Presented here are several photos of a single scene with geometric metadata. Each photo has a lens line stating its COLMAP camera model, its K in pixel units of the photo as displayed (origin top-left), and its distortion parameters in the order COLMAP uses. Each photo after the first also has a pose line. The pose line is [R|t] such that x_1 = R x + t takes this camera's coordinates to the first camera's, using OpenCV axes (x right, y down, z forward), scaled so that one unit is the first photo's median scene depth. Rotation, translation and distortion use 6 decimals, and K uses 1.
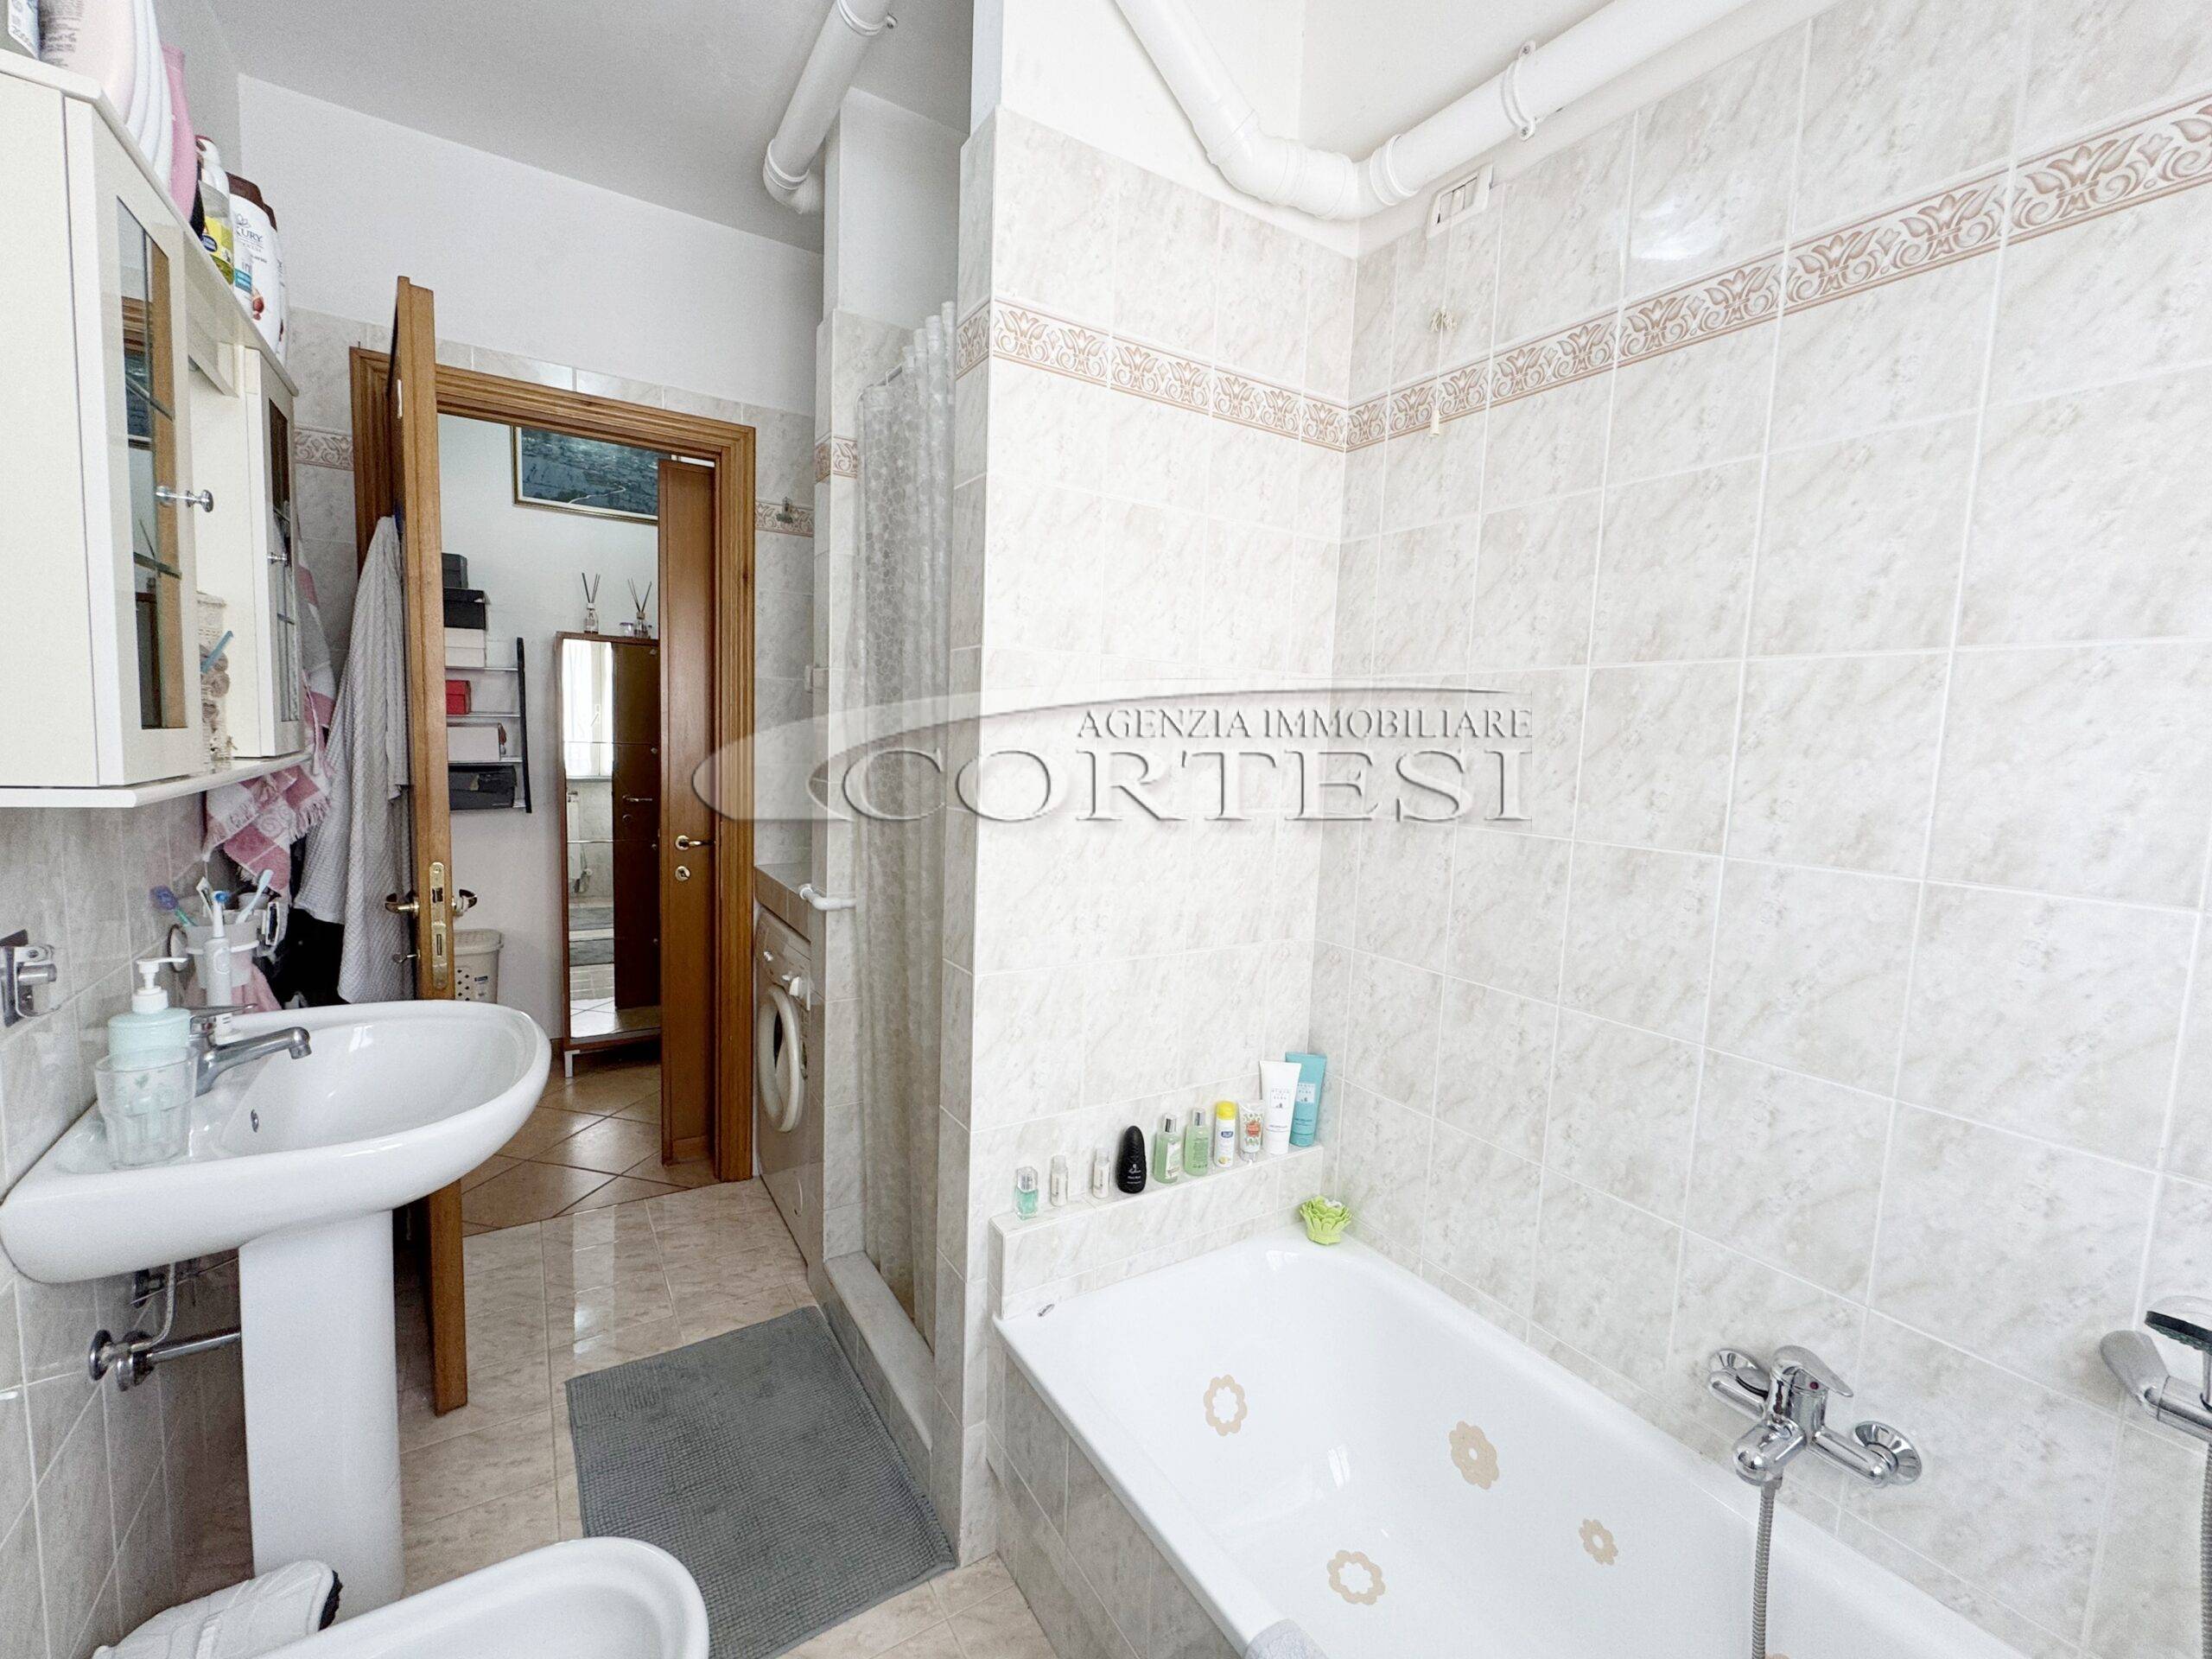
lens RADIAL K [[944.6, 0, 1104.0], [0, 944.6, 870.8], [0, 0, 1]] dist [-0.001590, -0.000119]
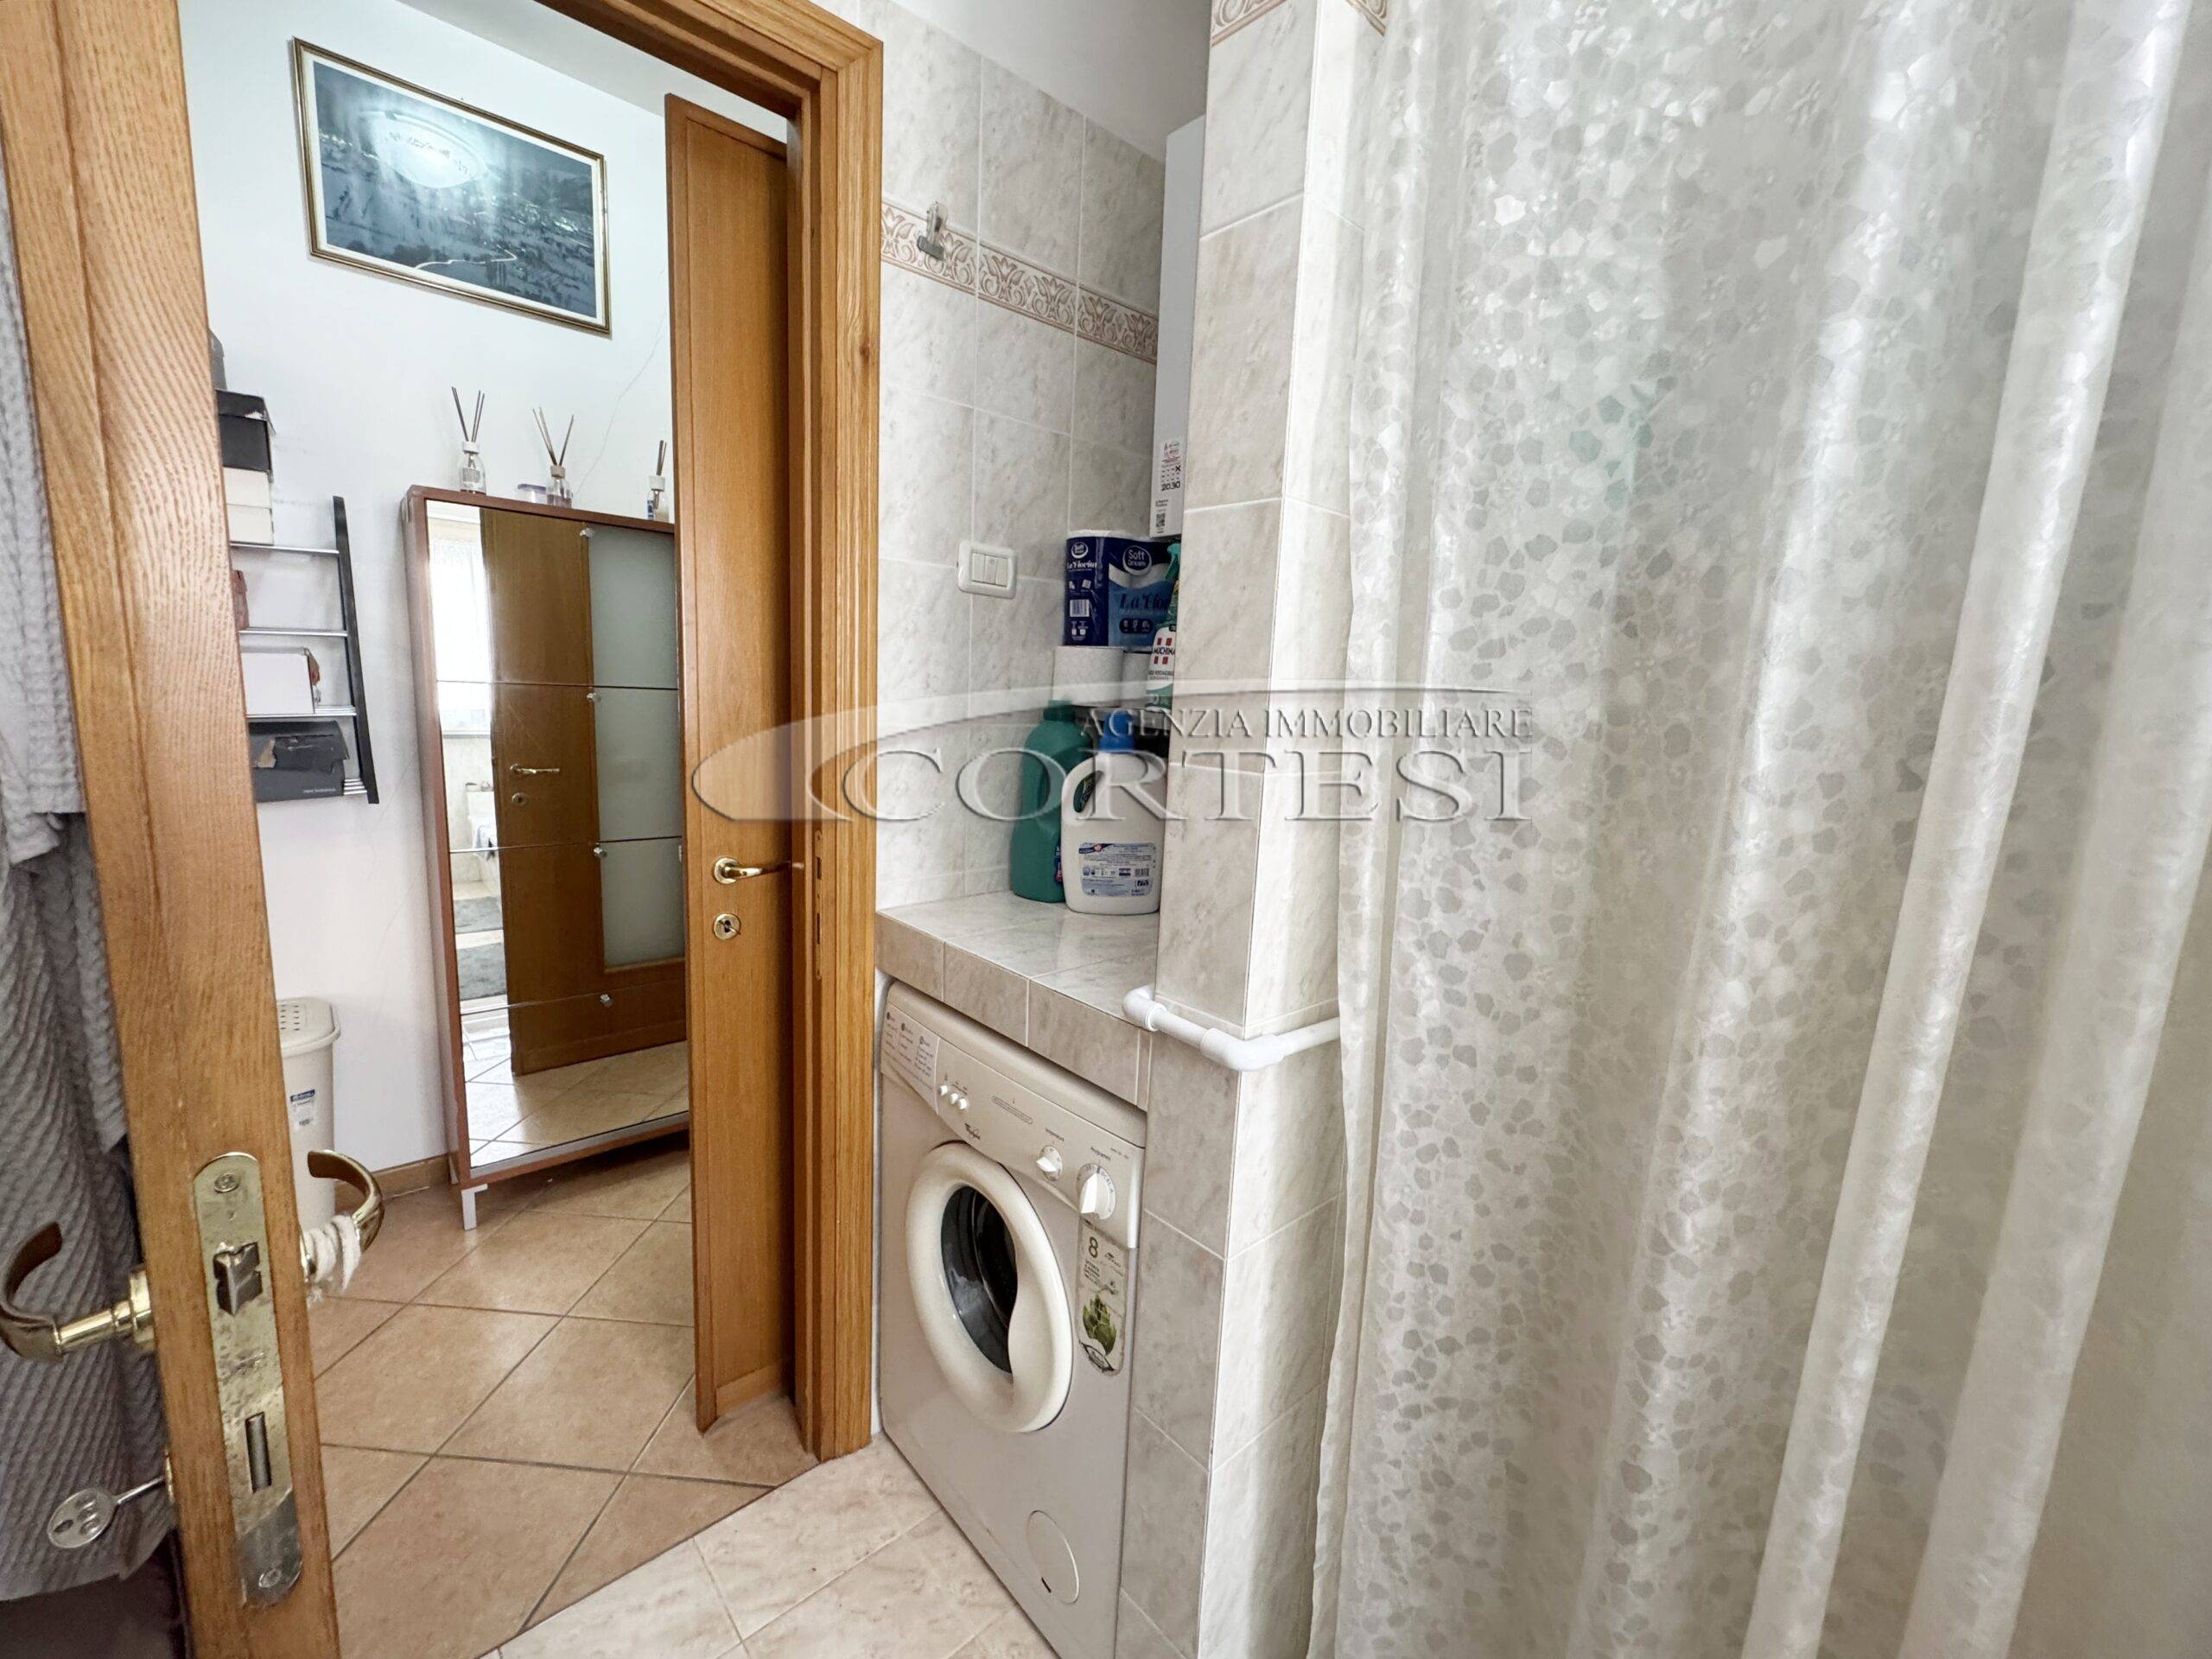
lens RADIAL K [[903.8, 0, 1106.0], [0, 903.8, 829.5], [0, 0, 1]] dist [-0.000914, 0.000319]
pose [[0.983814, -0.036529, 0.175430, -0.265250], [0.029928, 0.998746, 0.040131, -0.054405], [-0.176676, -0.034232, 0.983674, 0.374245]]
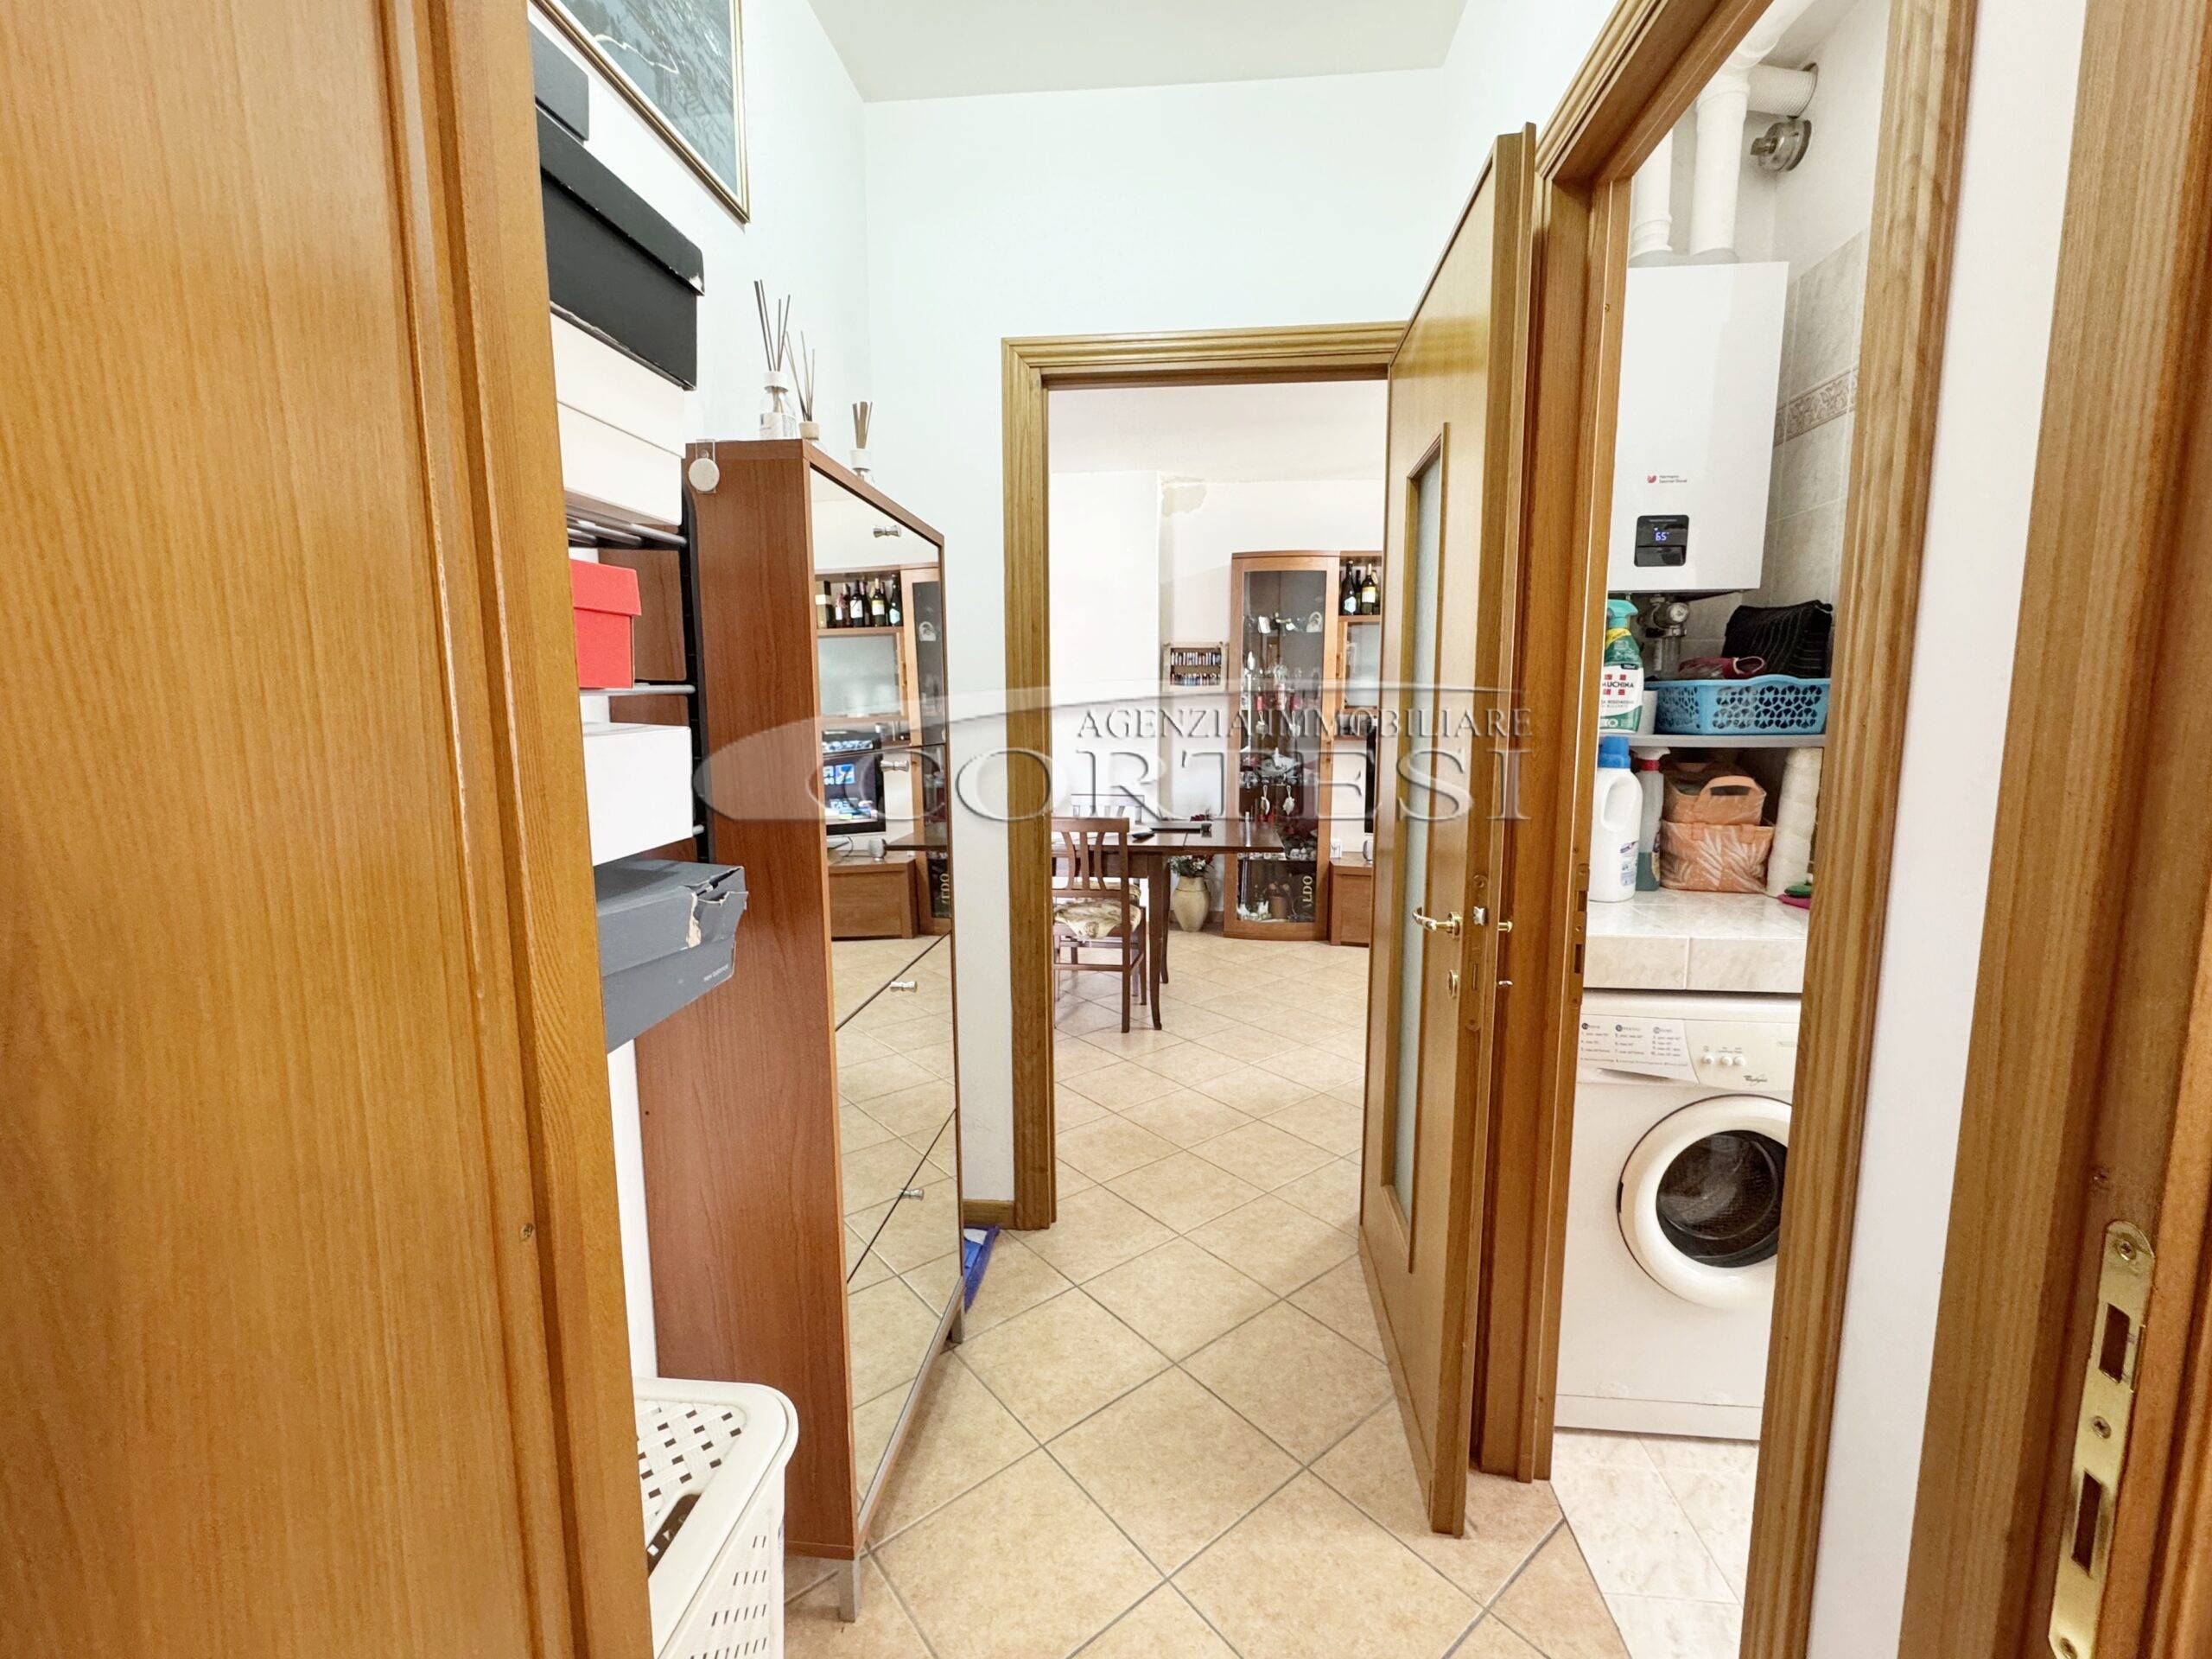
lens RADIAL K [[903.8, 0, 1106.0], [0, 903.8, 829.5], [0, 0, 1]] dist [-0.000914, 0.000319]
pose [[0.614487, -0.149982, 0.774539, -0.846529], [0.131157, 0.987522, 0.087170, -0.131830], [-0.777948, 0.048021, 0.626491, 0.741406]]
